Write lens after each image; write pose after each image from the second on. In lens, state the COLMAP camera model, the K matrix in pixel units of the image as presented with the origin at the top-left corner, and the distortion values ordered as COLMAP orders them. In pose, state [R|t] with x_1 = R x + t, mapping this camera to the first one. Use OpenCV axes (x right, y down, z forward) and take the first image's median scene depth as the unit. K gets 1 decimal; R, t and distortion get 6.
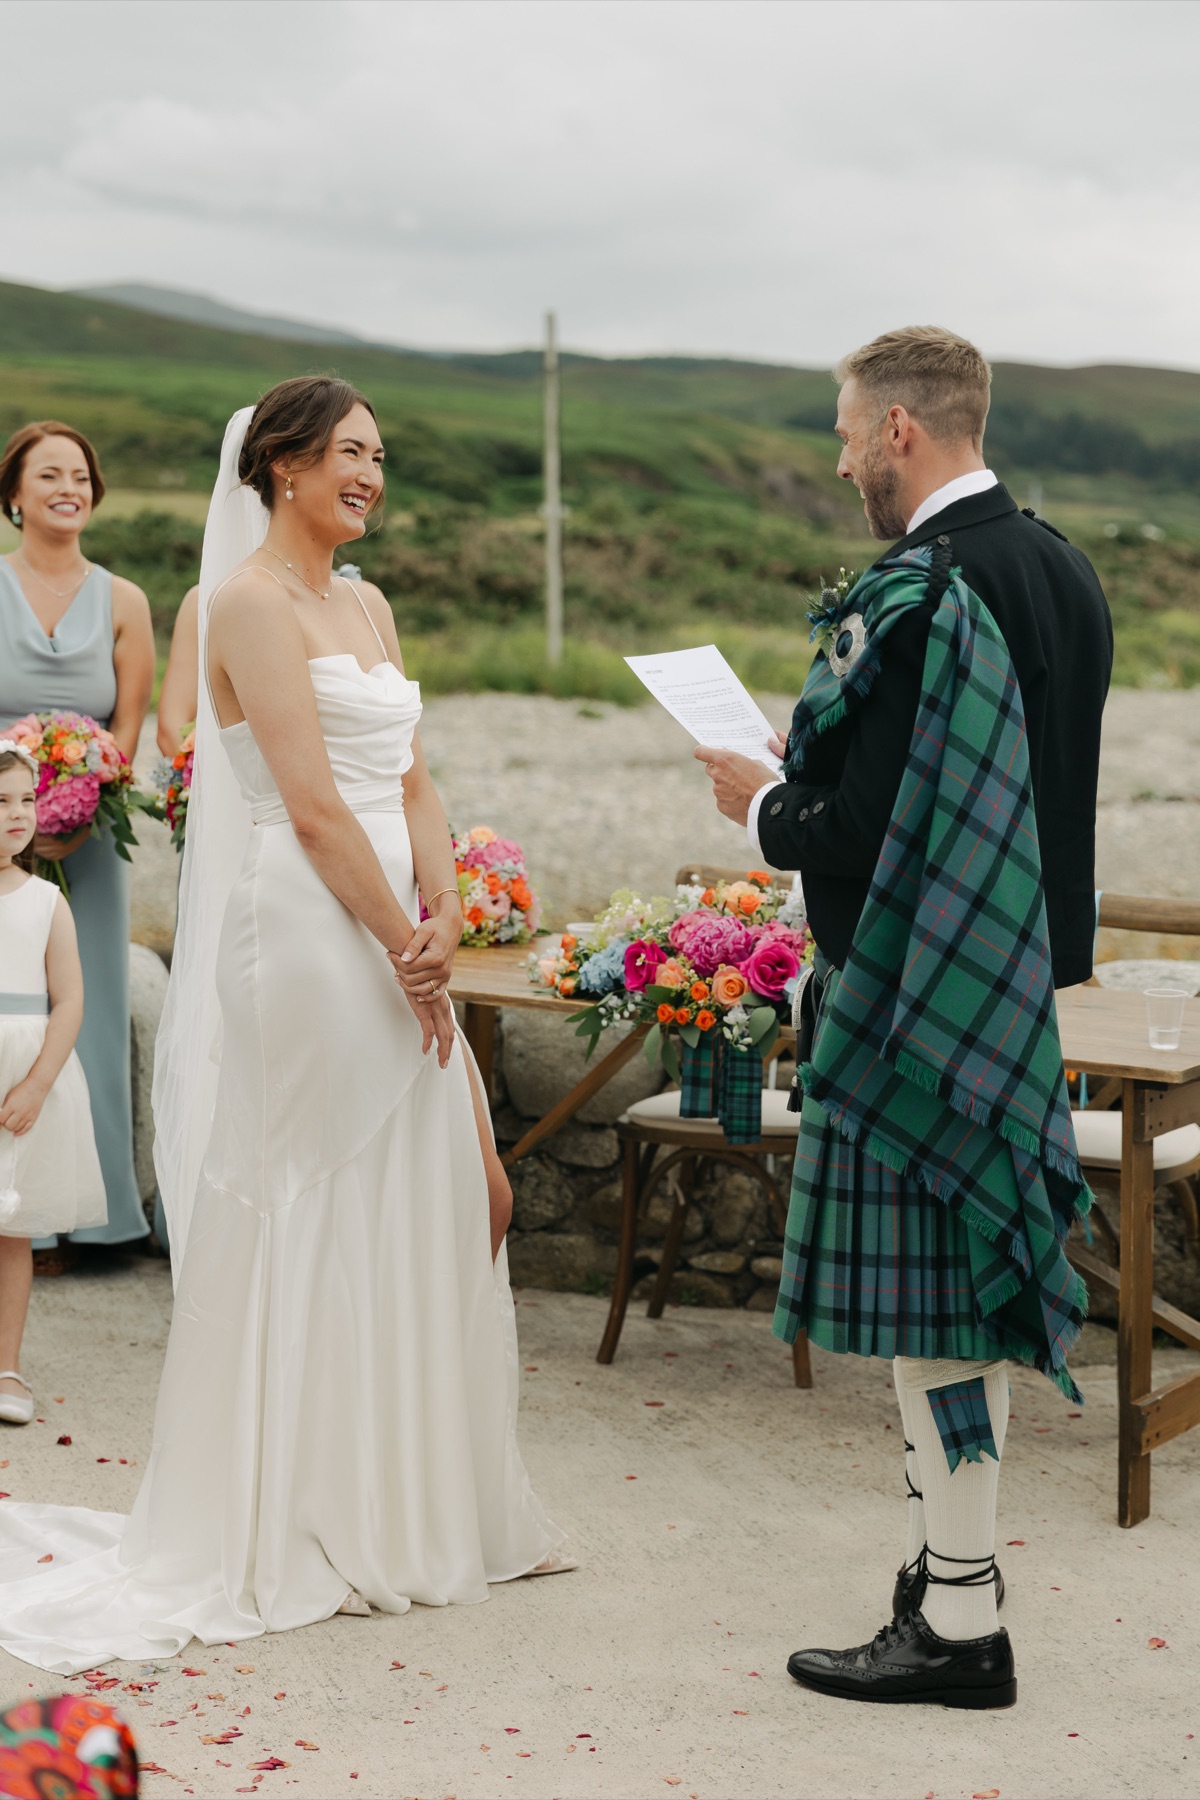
lens RADIAL K [[4047.1, 0, 600.0], [0, 4047.1, 900.0], [0, 0, 1]] dist [-0.020732, 0.167790]
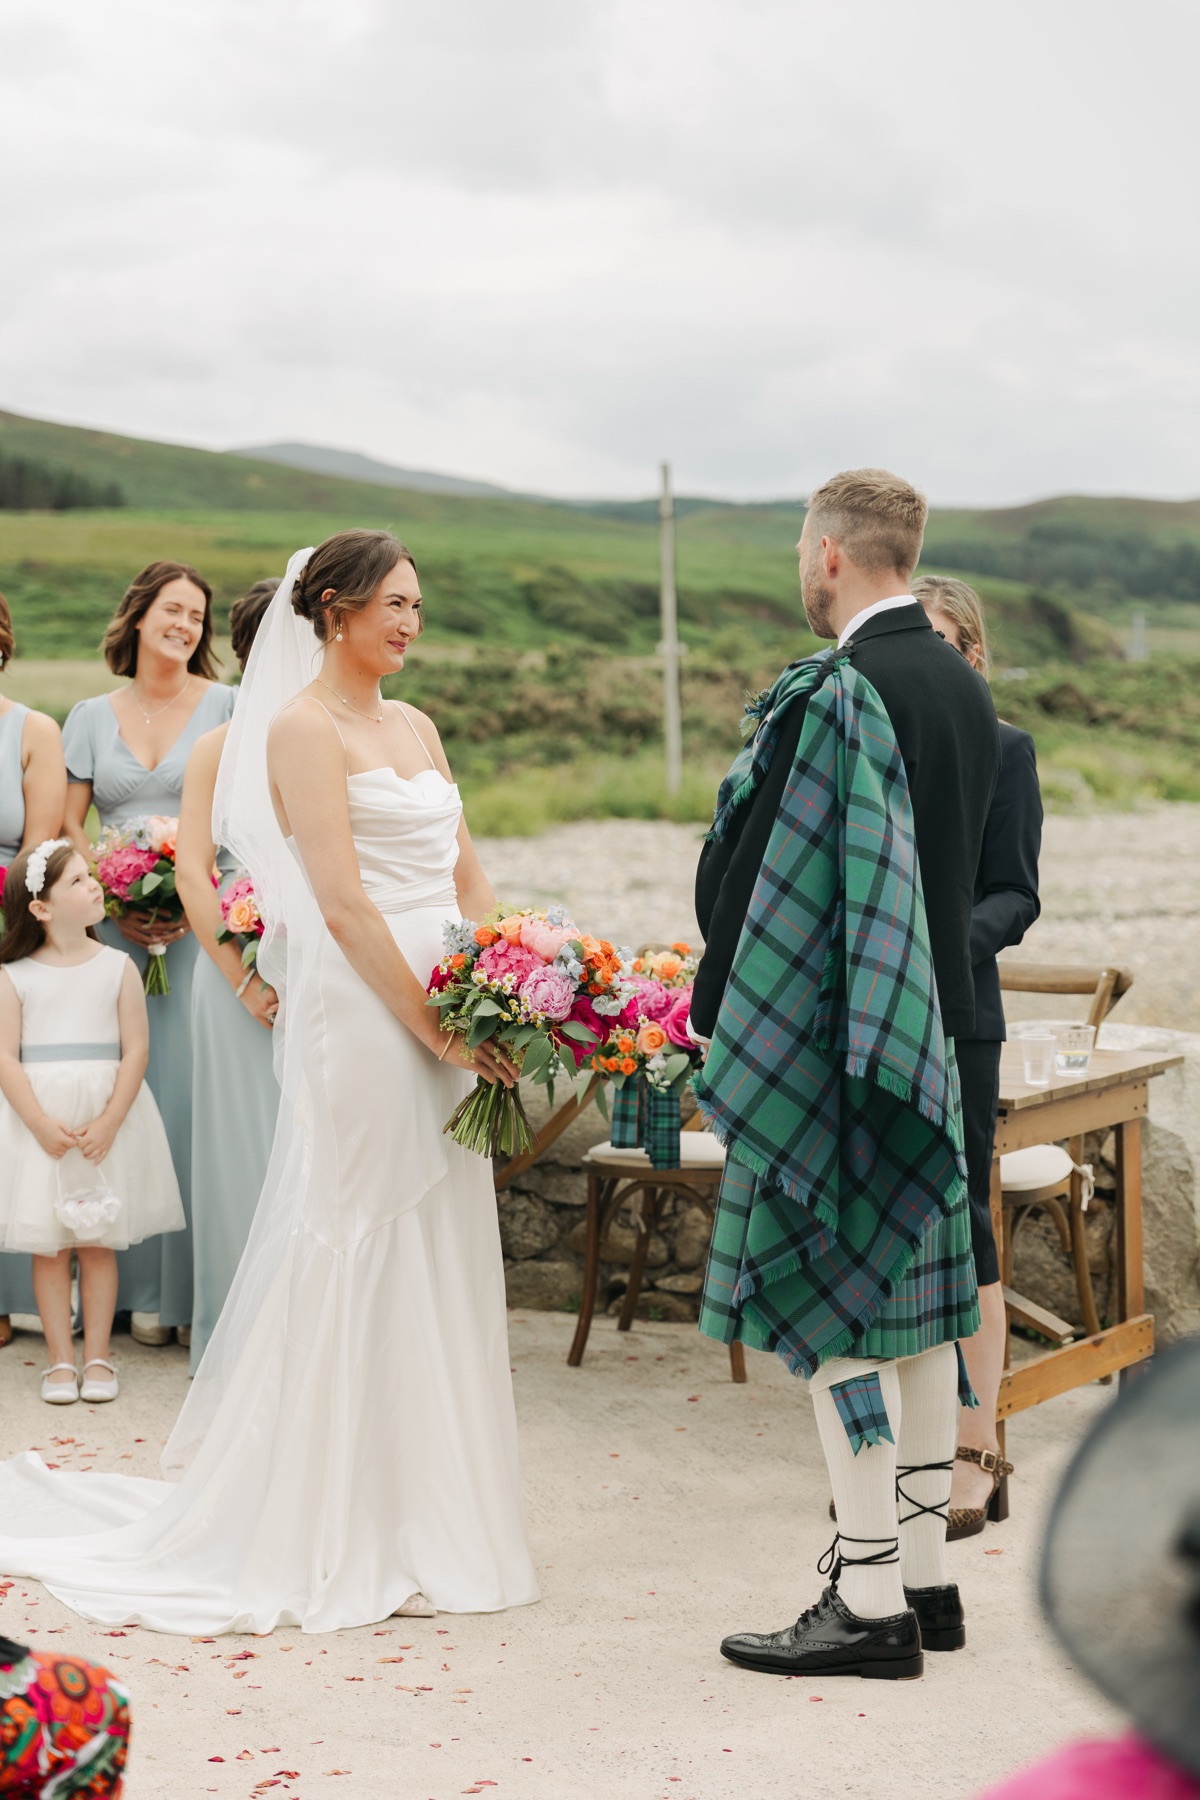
lens RADIAL K [[4047.1, 0, 600.0], [0, 4047.1, 900.0], [0, 0, 1]] dist [-0.020732, 0.167790]
pose [[0.998404, -0.017873, -0.053572, 0.070771], [0.016027, 0.999270, -0.034688, 0.018828], [0.054153, 0.033774, 0.997961, -0.174018]]
